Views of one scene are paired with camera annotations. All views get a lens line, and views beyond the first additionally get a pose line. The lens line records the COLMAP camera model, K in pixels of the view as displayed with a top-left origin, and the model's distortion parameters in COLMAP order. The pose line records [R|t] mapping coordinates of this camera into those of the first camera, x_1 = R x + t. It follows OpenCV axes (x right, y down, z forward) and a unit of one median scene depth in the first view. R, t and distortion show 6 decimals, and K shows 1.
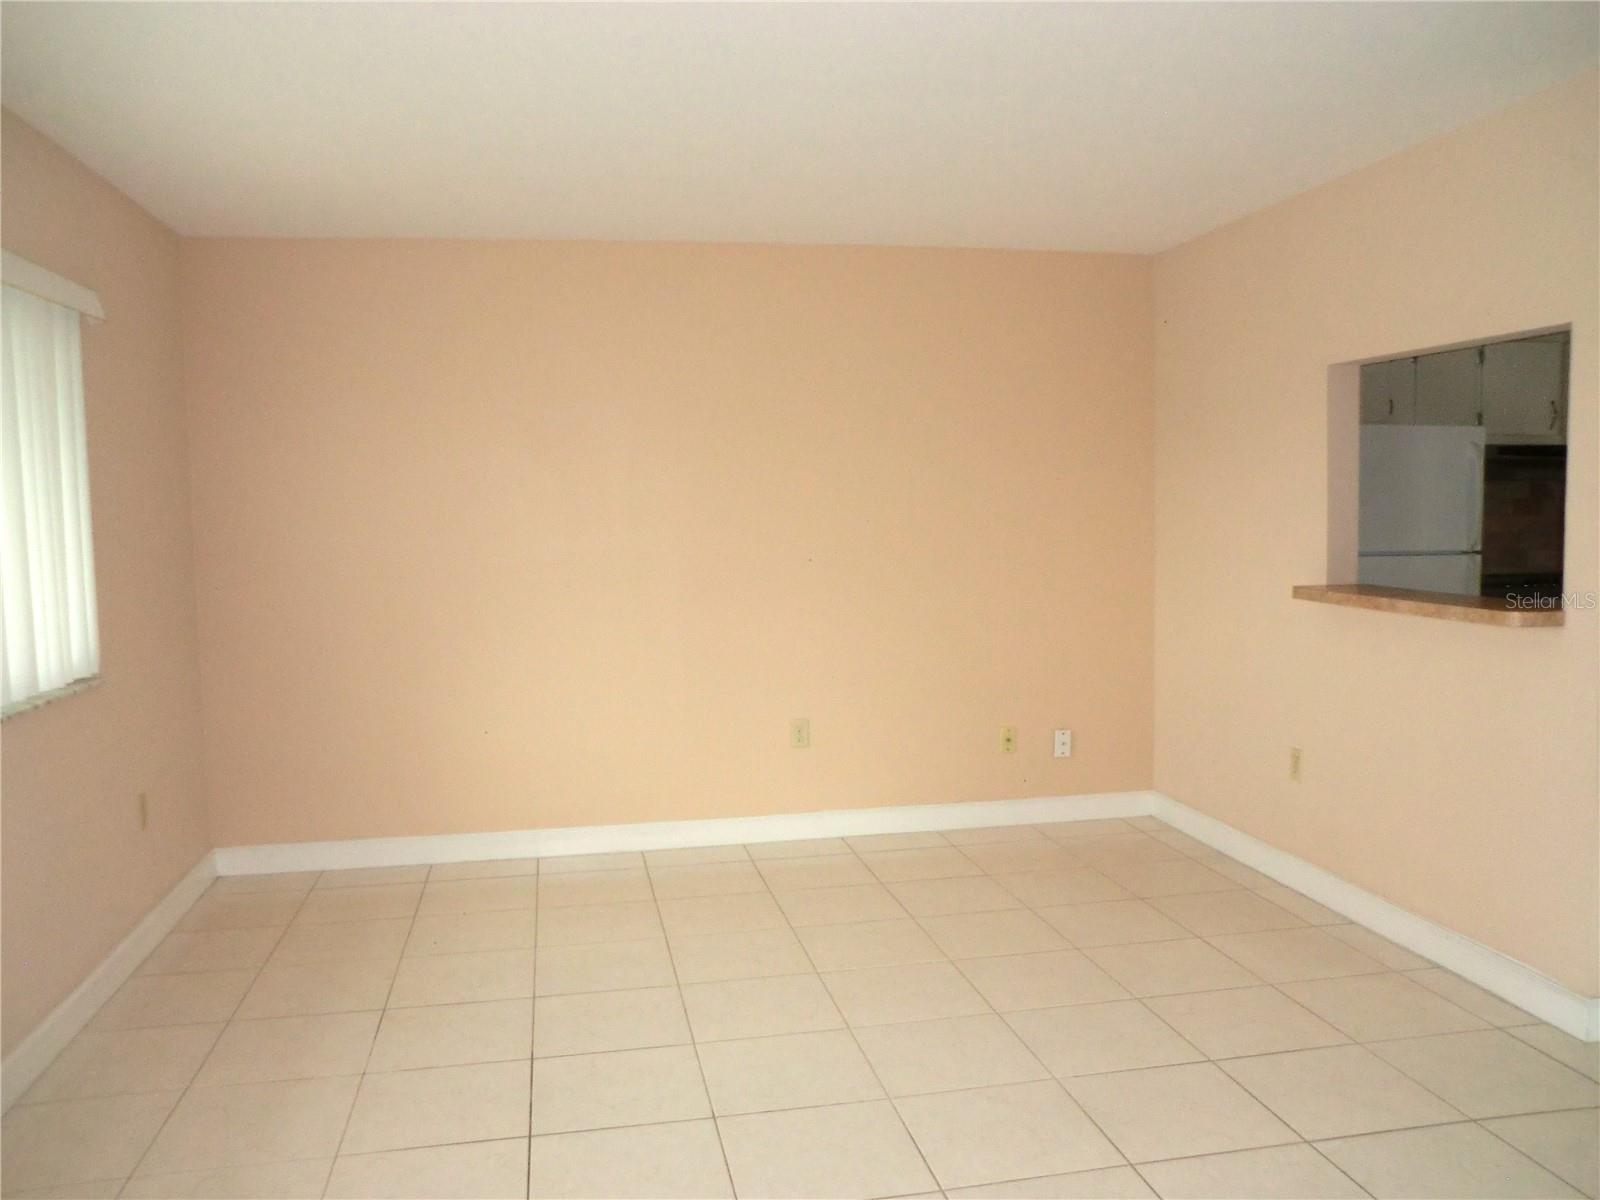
lens RADIAL K [[1271.6, 0, 809.6], [0, 1271.6, 613.4], [0, 0, 1]] dist [-0.057707, 0.037691]
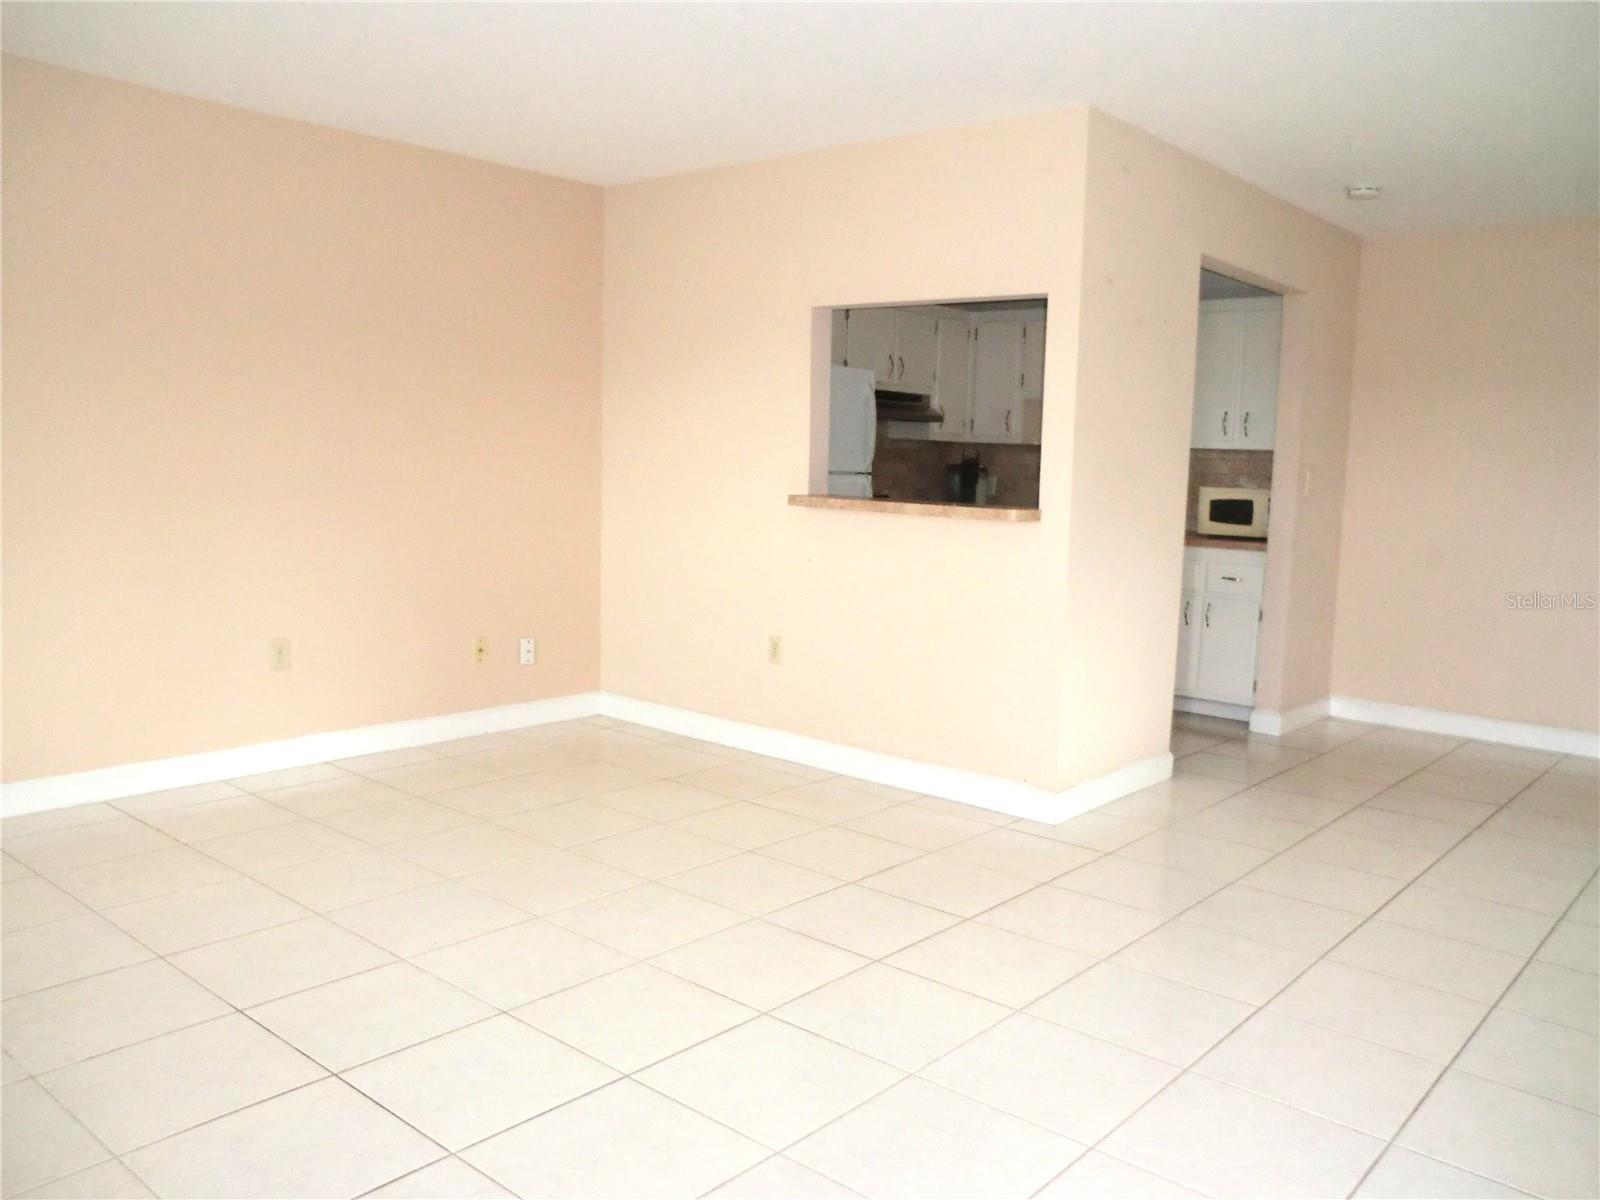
lens RADIAL K [[1271.6, 0, 800.6], [0, 1271.6, 605.2], [0, 0, 1]] dist [-0.057707, 0.037691]
pose [[0.795615, -0.035666, 0.604752, -0.306894], [0.011224, 0.998962, 0.044149, 0.026971], [-0.605699, -0.028337, 0.795189, 0.051886]]
